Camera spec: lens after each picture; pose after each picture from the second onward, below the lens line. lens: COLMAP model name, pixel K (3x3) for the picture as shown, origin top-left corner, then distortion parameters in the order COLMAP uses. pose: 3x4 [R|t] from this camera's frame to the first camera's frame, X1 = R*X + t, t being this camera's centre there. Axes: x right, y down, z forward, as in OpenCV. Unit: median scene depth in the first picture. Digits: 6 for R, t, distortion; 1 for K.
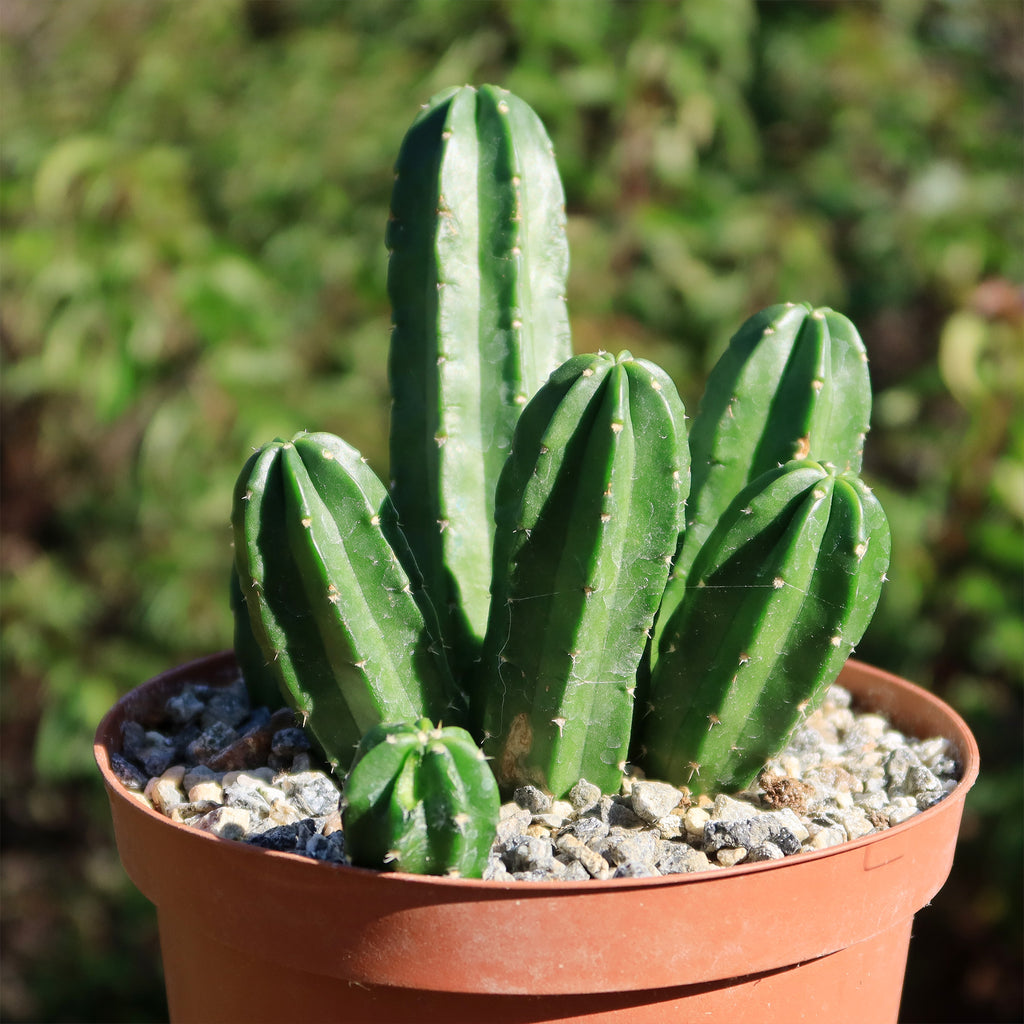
lens RADIAL K [[2568.3, 0, 450.2], [0, 2568.3, 511.7], [0, 0, 1]] dist [0.035277, 0.054526]
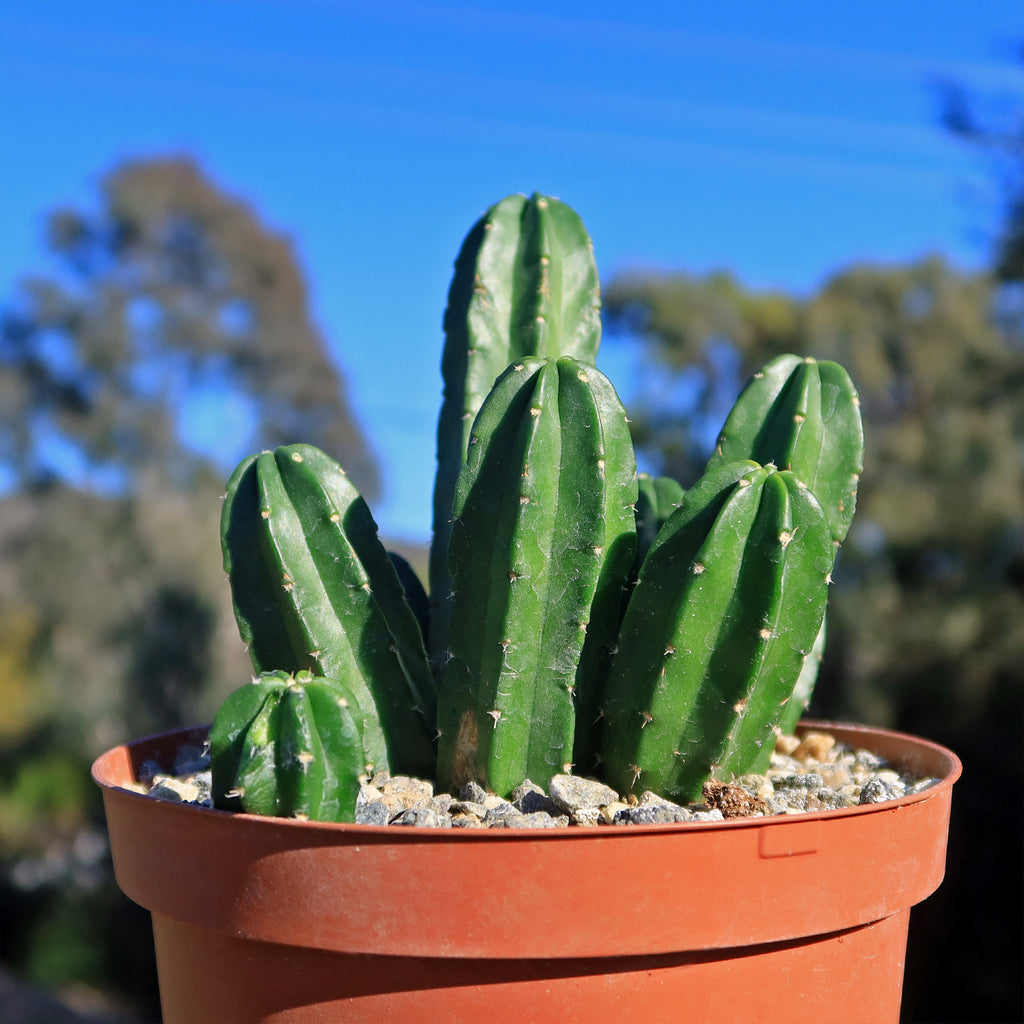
lens RADIAL K [[1812.2, 0, 460.3], [0, 1812.2, 463.8], [0, 0, 1]] dist [0.008481, 0.031769]
pose [[0.957292, -0.013681, -0.288798, 0.239068], [-0.052681, 0.973904, -0.220760, 0.145371], [0.284282, 0.226546, 0.931590, 0.312029]]
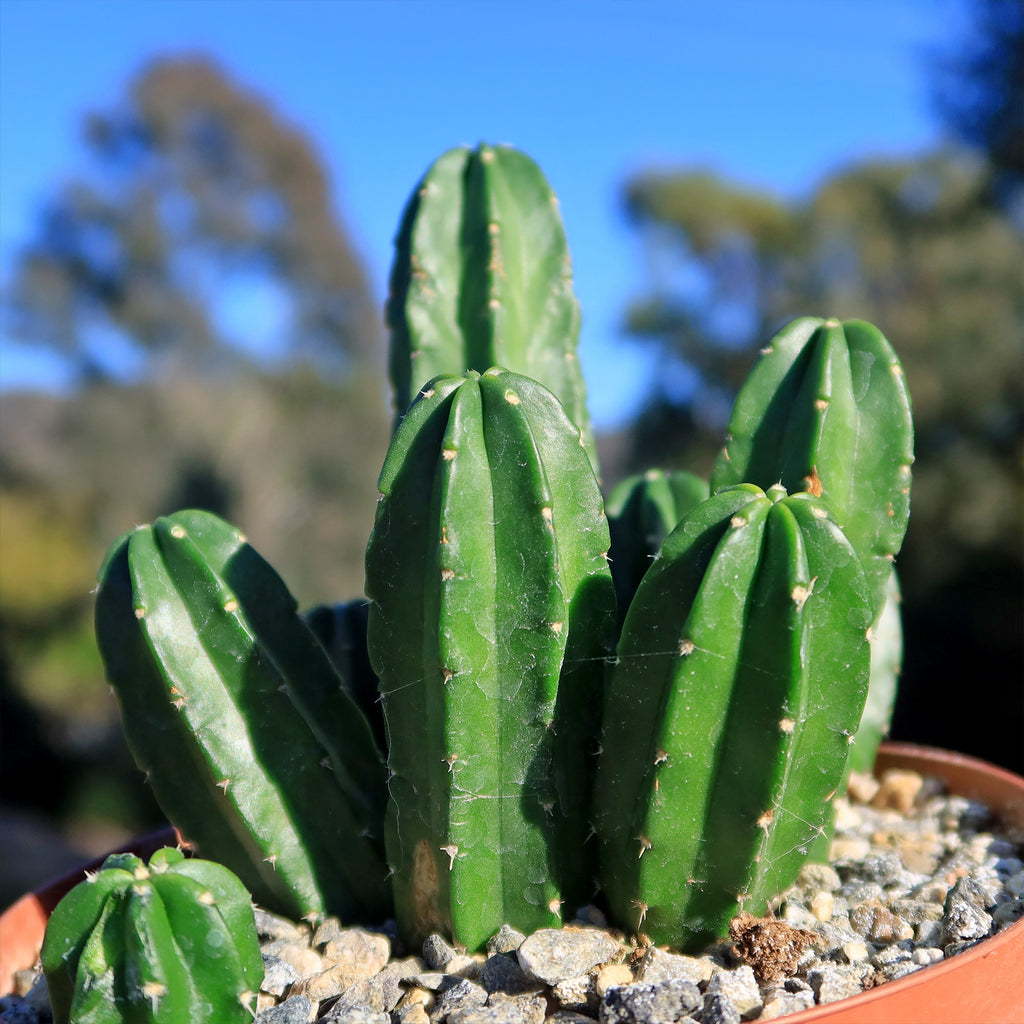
lens RADIAL K [[1665.4, 0, 500.6], [0, 1665.4, 499.5], [0, 0, 1]] dist [0.008866, 0.005303]
pose [[0.928558, -0.097471, -0.358160, 0.248350], [0.048134, 0.988379, -0.144190, 0.051084], [0.368052, 0.116649, 0.922459, 0.536549]]
